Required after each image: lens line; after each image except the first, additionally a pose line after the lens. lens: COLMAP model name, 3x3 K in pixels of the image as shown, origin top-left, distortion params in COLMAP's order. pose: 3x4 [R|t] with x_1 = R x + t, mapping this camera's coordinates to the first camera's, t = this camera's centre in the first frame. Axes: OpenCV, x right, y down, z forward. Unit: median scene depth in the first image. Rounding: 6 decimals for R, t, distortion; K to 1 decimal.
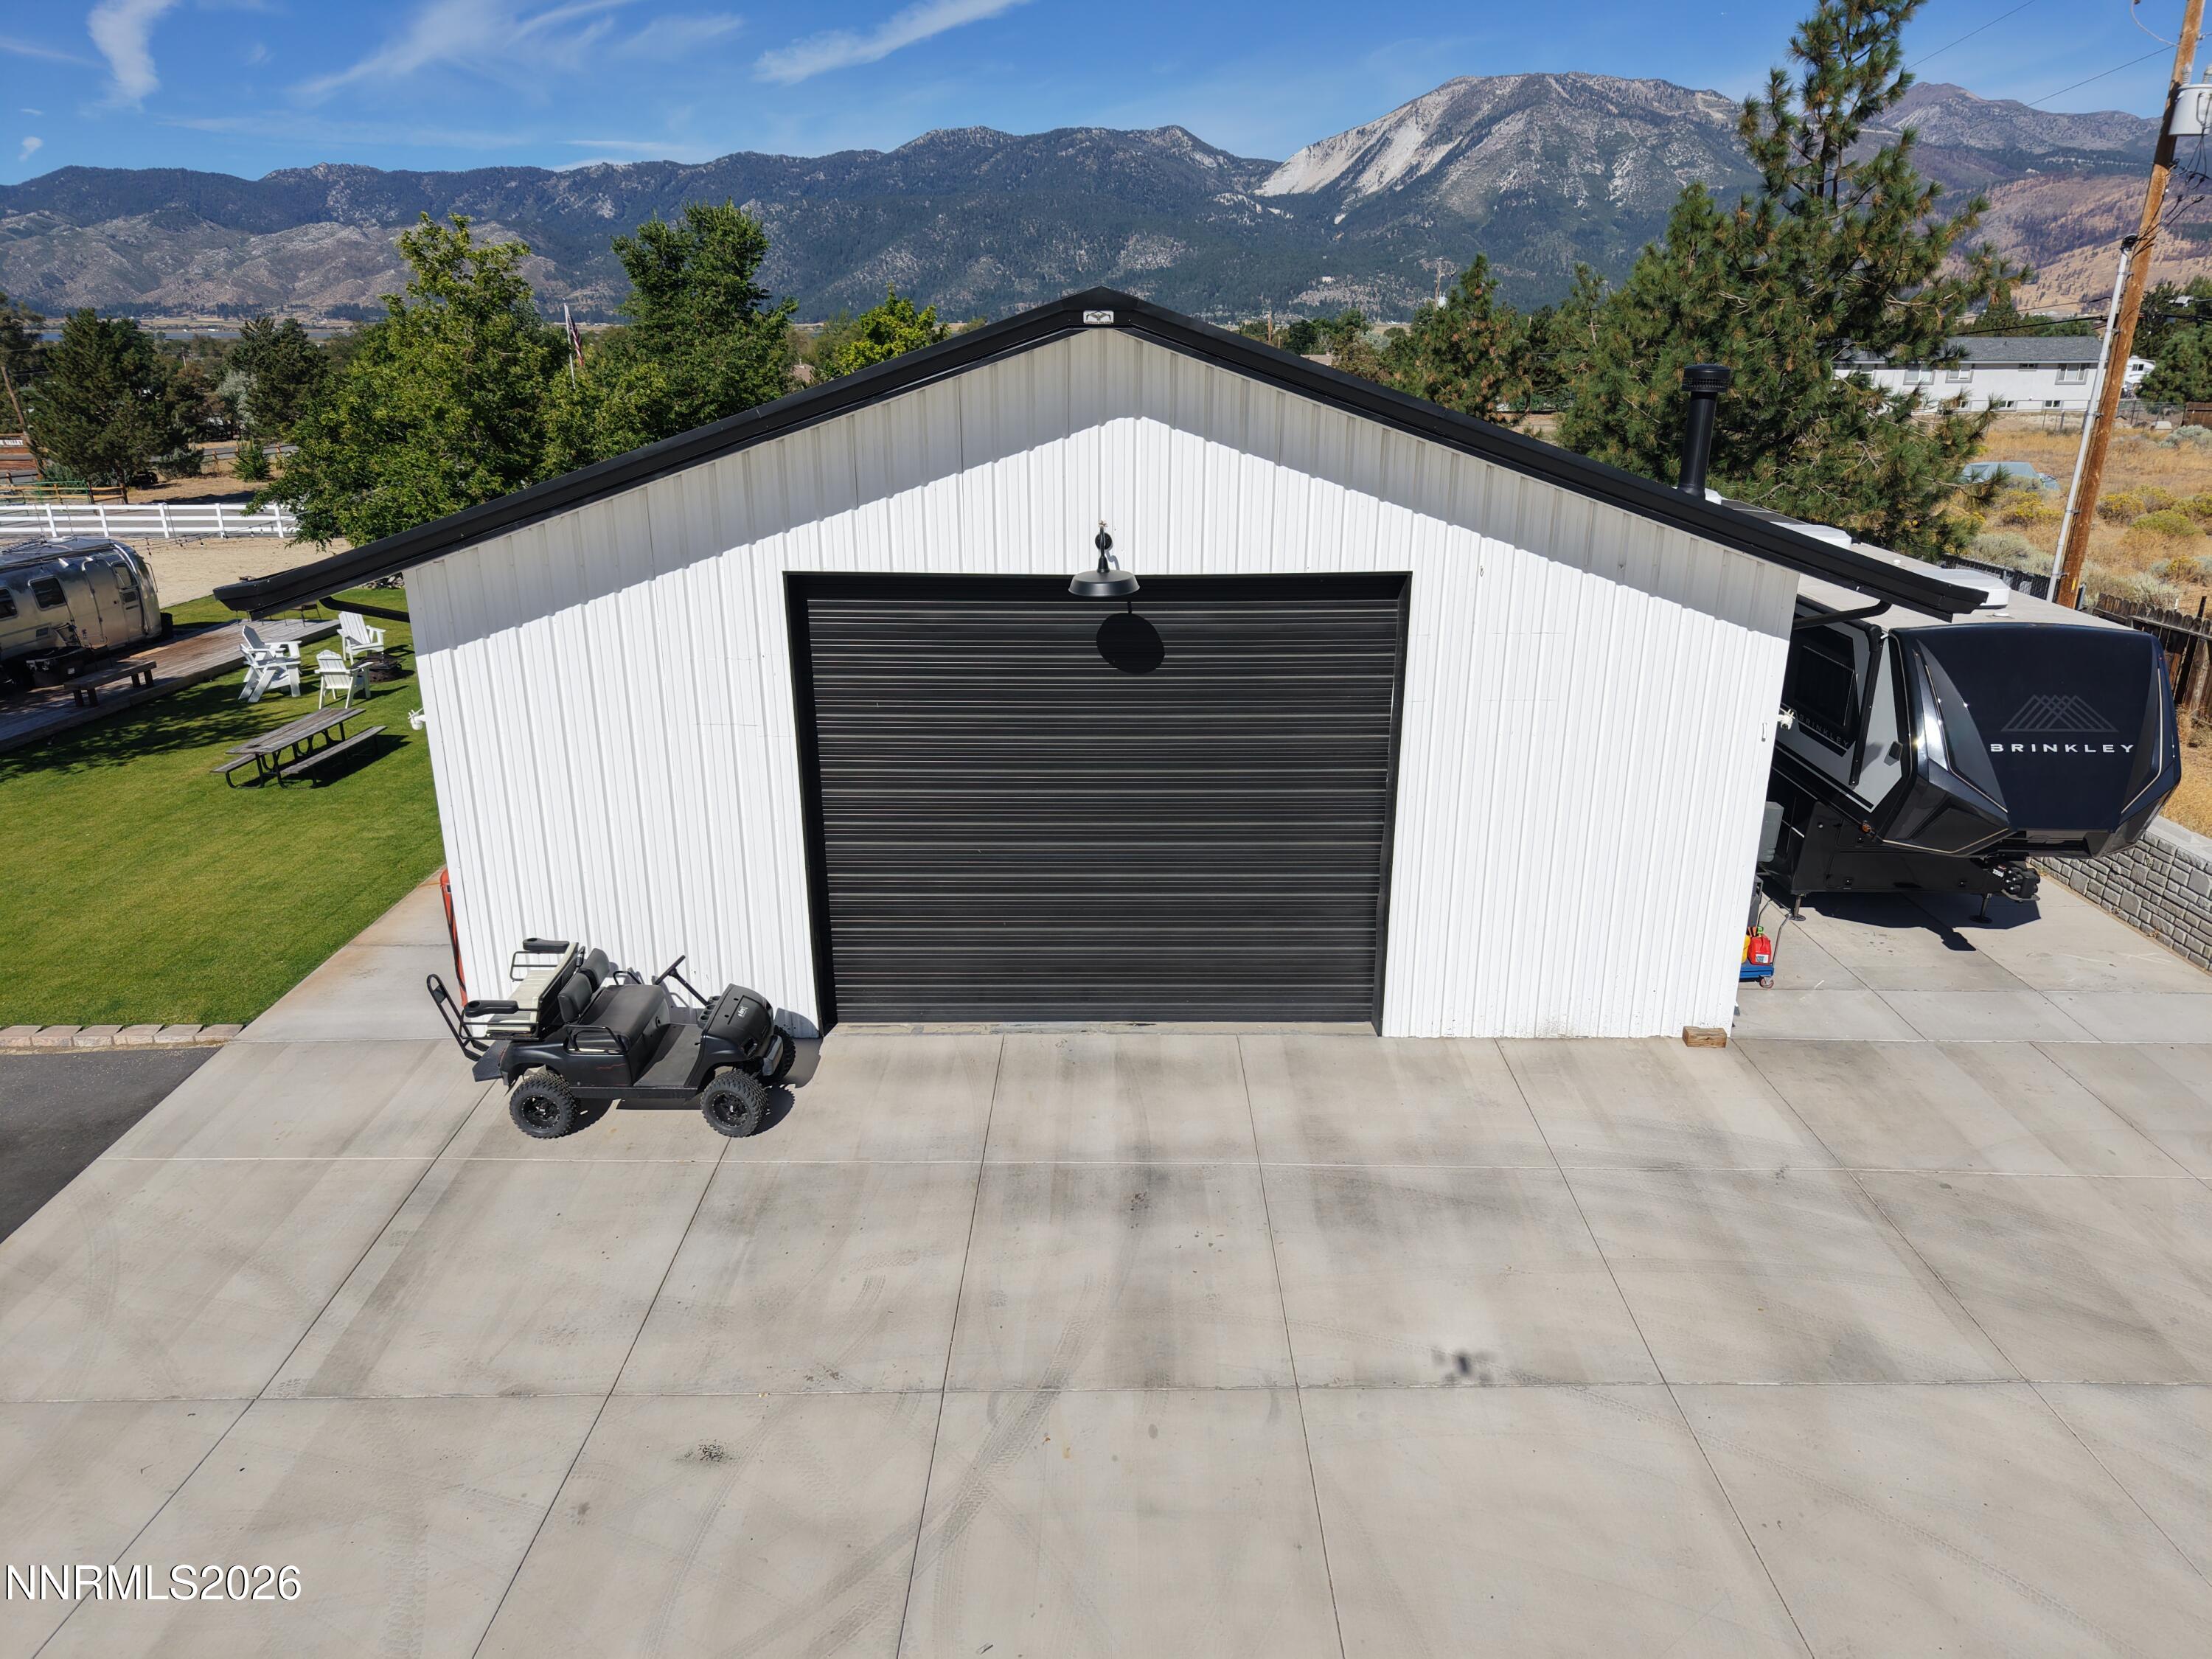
lens RADIAL K [[1490.4, 0, 1108.2], [0, 1490.4, 829.5], [0, 0, 1]] dist [0.016254, -0.013718]
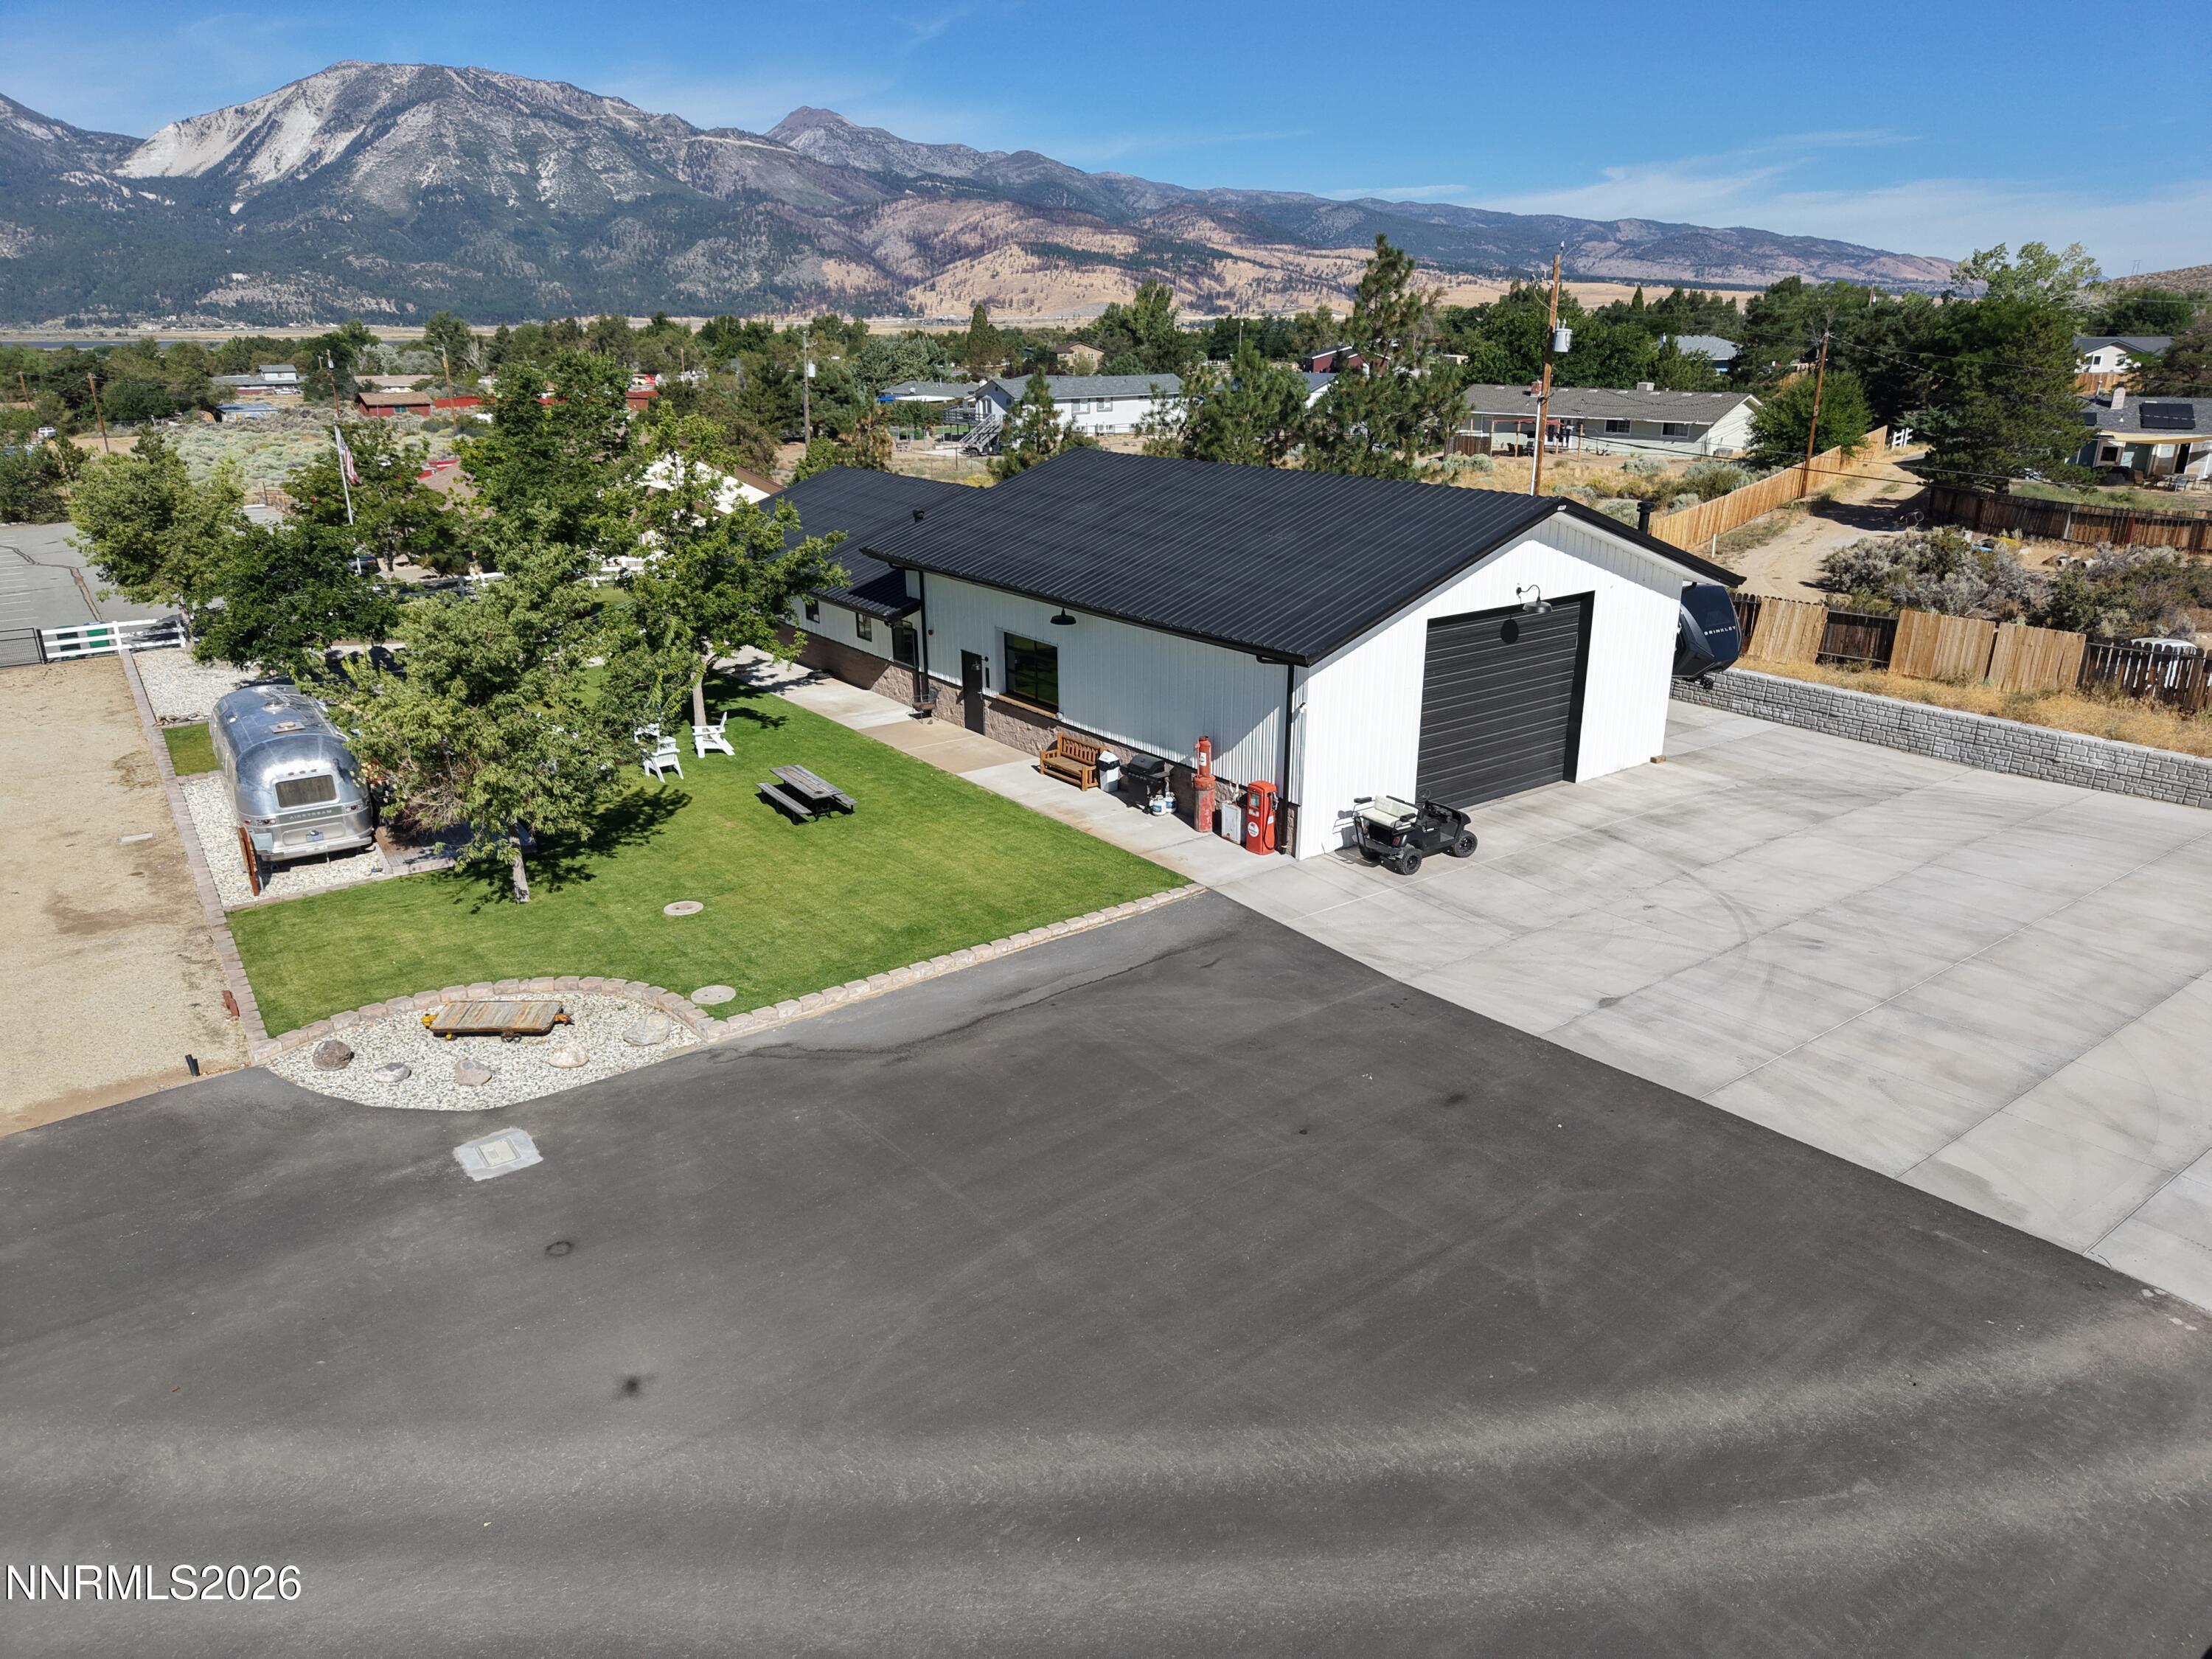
lens RADIAL K [[1490.4, 0, 1101.0], [0, 1490.4, 833.0], [0, 0, 1]] dist [0.016254, -0.013718]
pose [[0.803706, -0.196180, 0.561756, -0.184447], [0.195174, 0.978770, 0.062575, -0.008359], [-0.562107, 0.059348, 0.824933, -0.056624]]
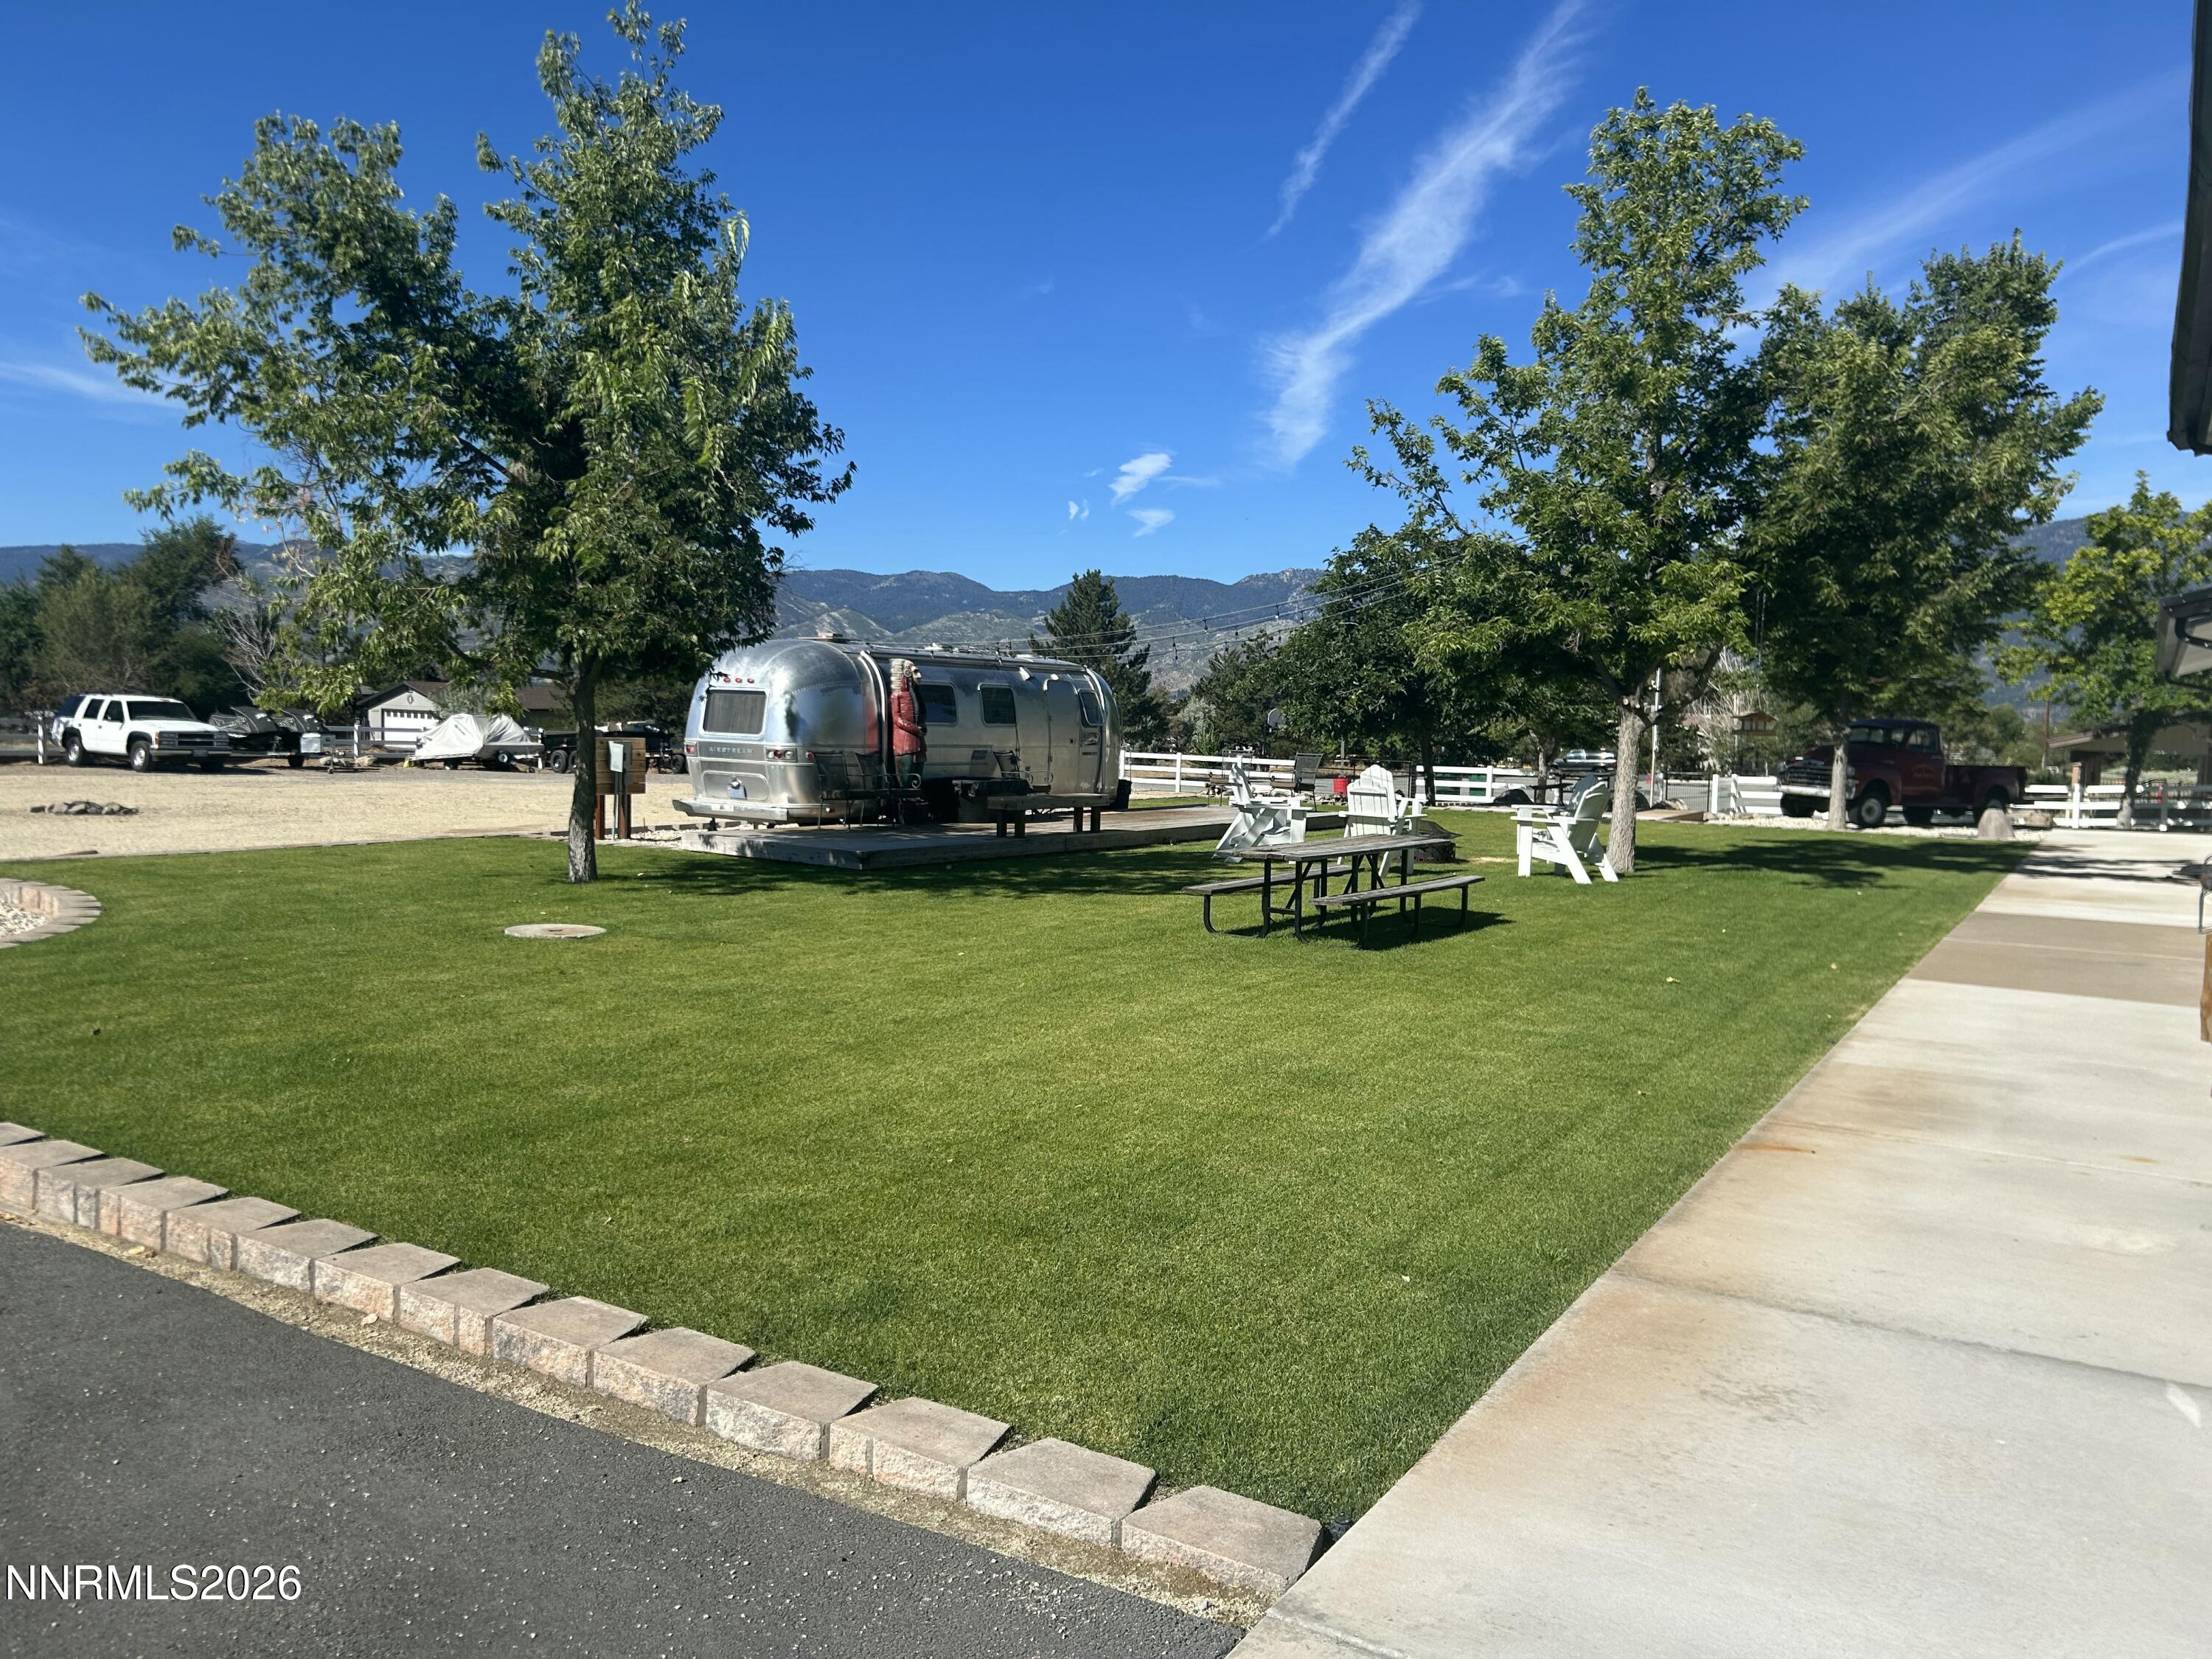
lens RADIAL K [[1676.1, 0, 1118.4], [0, 1676.1, 826.0], [0, 0, 1]] dist [0.026004, -0.015465]
pose [[0.852968, 0.071219, -0.517081, -0.051059], [-0.202861, 0.958000, -0.202688, 0.009461], [0.480929, 0.277782, 0.831591, 0.079917]]
